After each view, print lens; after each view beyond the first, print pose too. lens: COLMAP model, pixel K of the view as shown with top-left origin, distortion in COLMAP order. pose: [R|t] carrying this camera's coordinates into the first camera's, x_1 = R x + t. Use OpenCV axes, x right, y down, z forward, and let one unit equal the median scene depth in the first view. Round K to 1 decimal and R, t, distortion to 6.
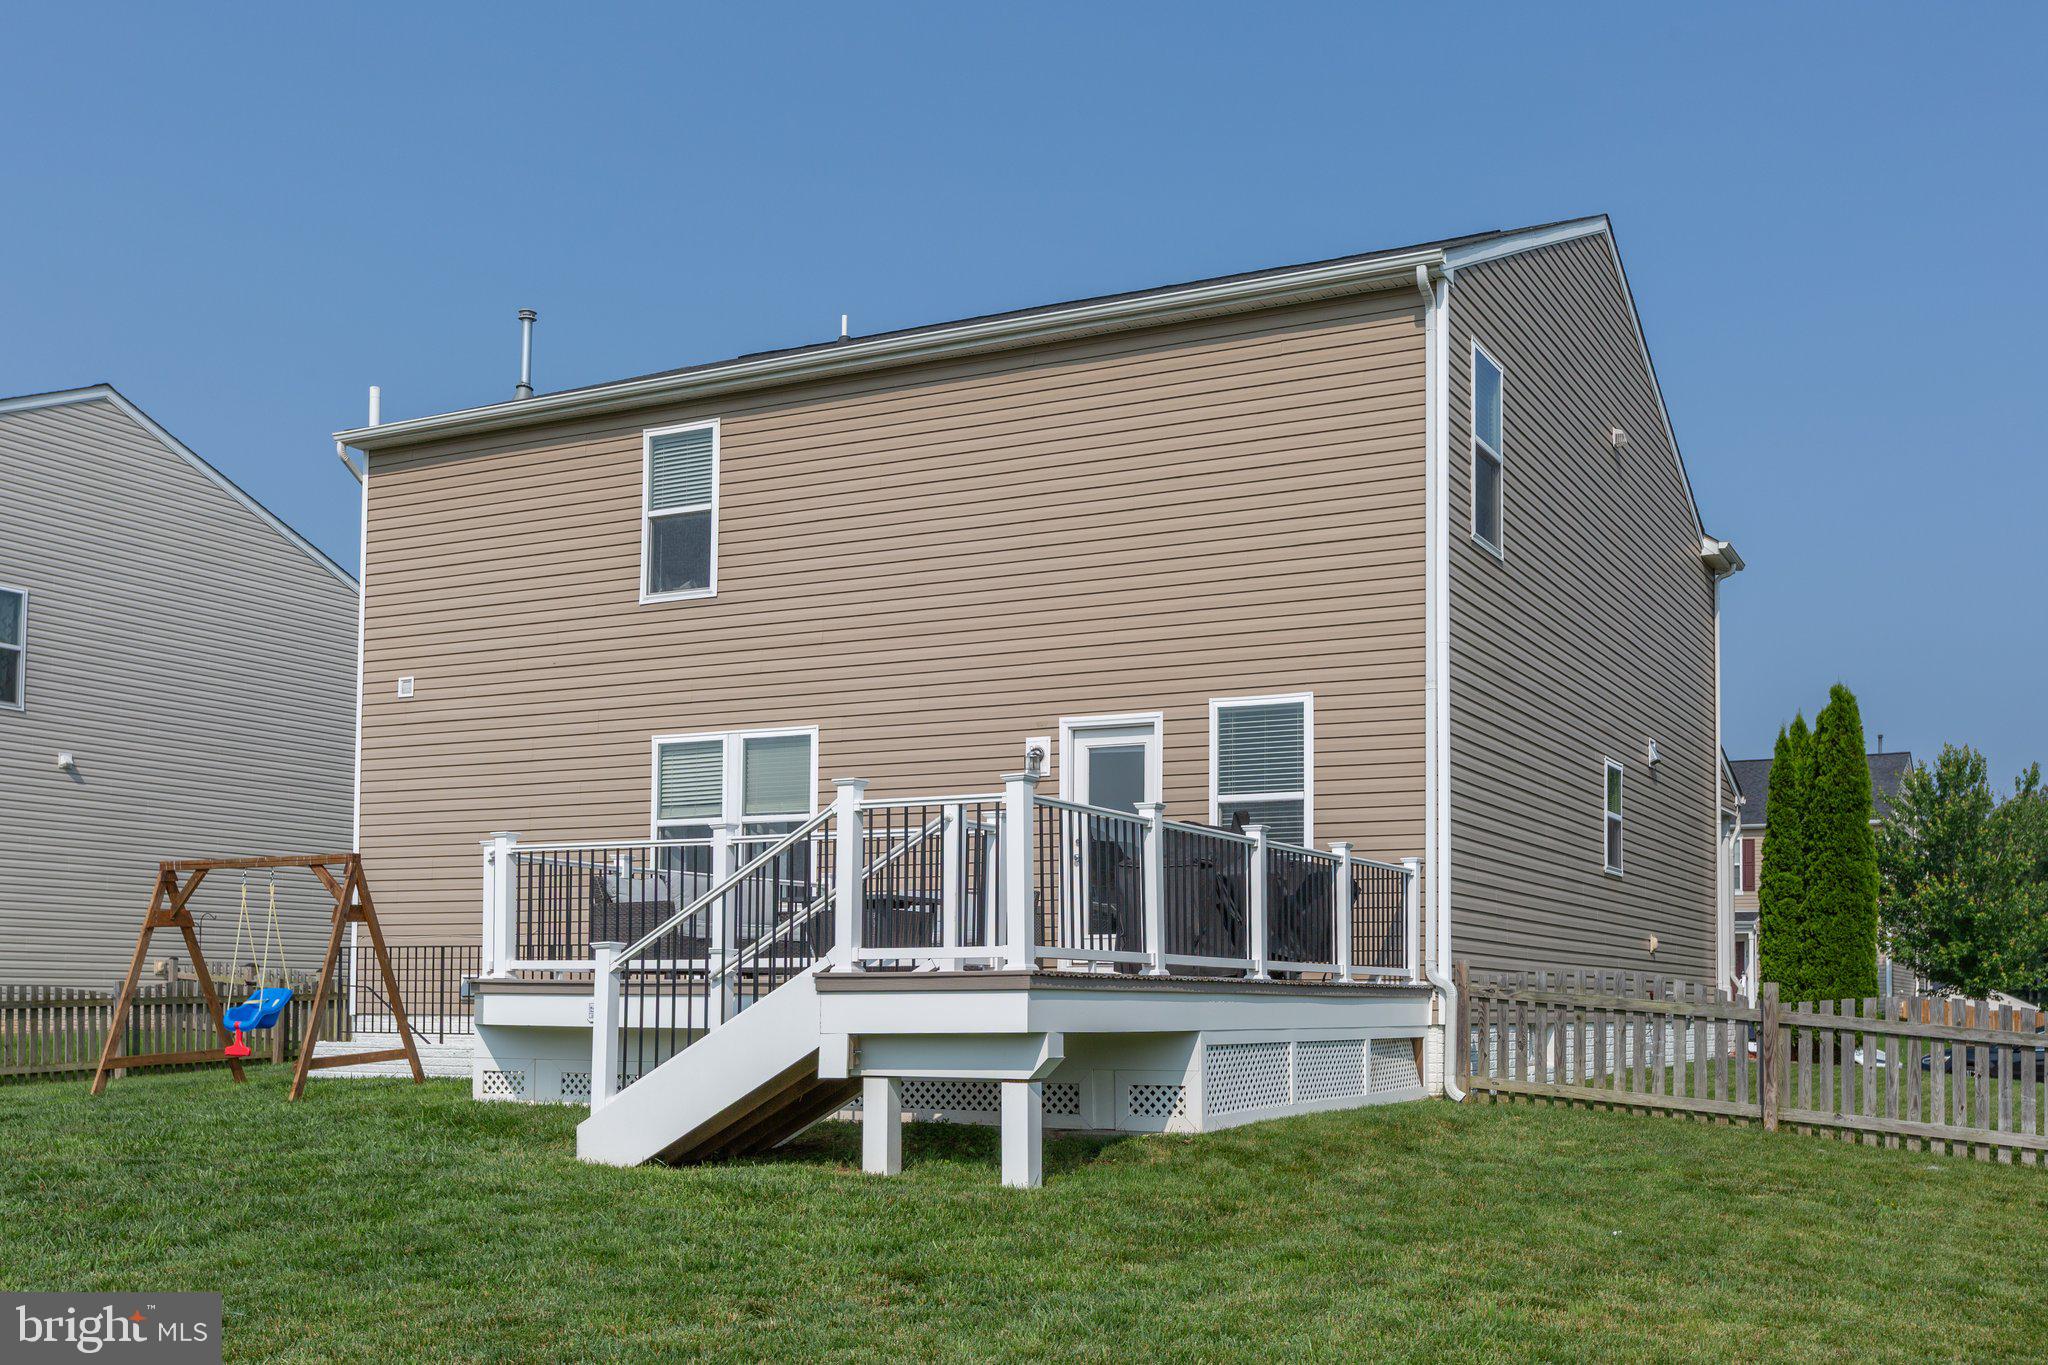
lens RADIAL K [[2070.9, 0, 1024.0], [0, 2070.9, 682.5], [0, 0, 1]] dist [-0.063229, -0.005252]
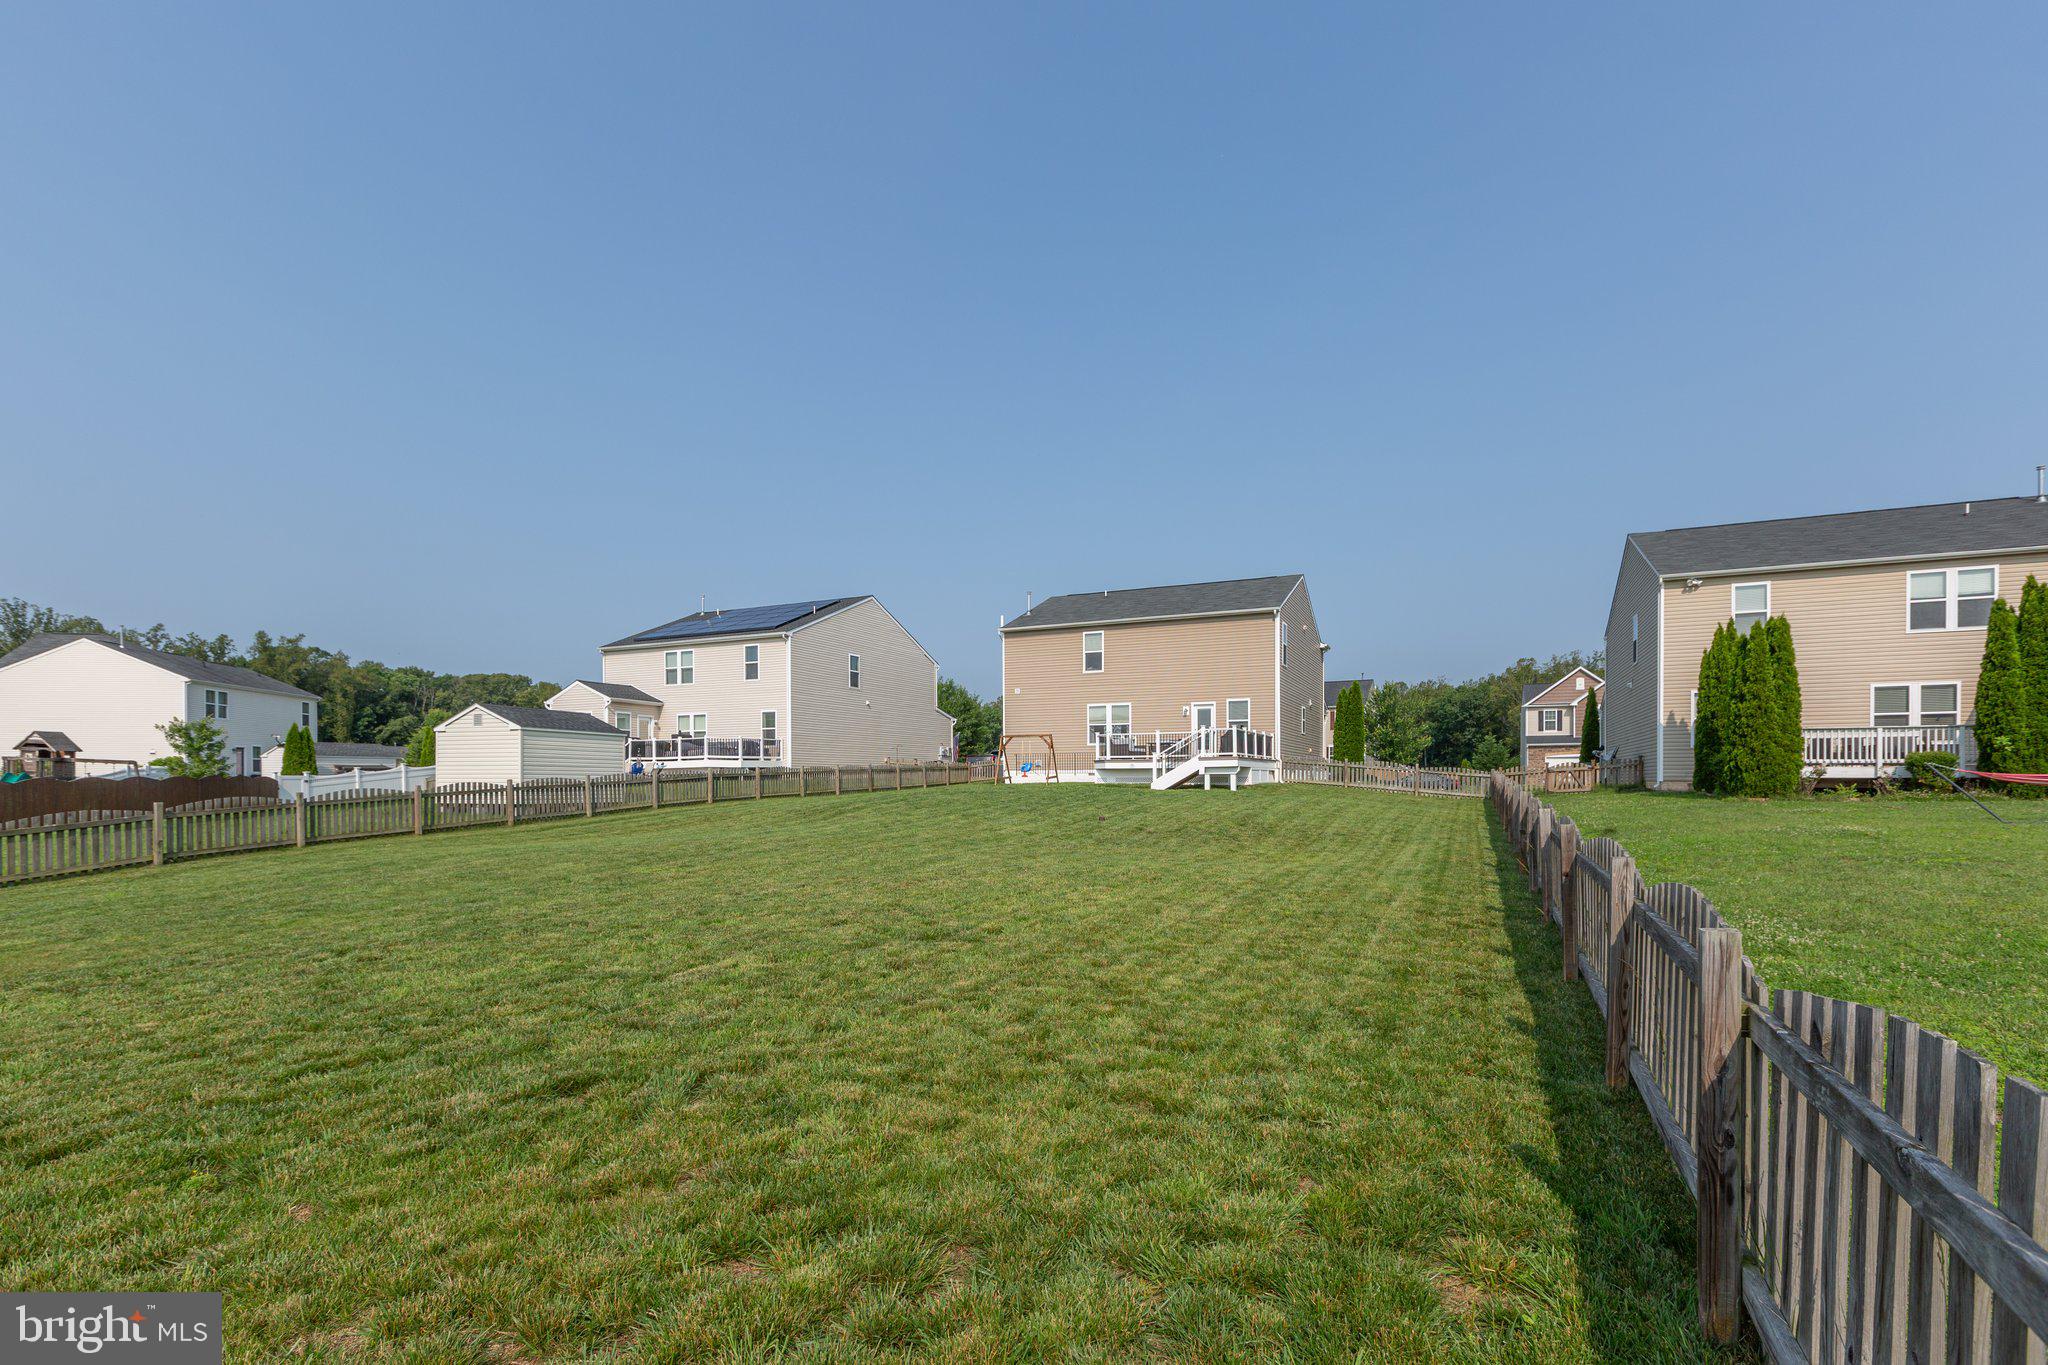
lens RADIAL K [[934.5, 0, 1024.0], [0, 934.5, 682.5], [0, 0, 1]] dist [0.000224, -0.000004]
pose [[0.998632, -0.005897, 0.051961, -0.431915], [0.003015, 0.998462, 0.055358, -0.134014], [-0.052208, -0.055126, 0.997114, -0.977268]]
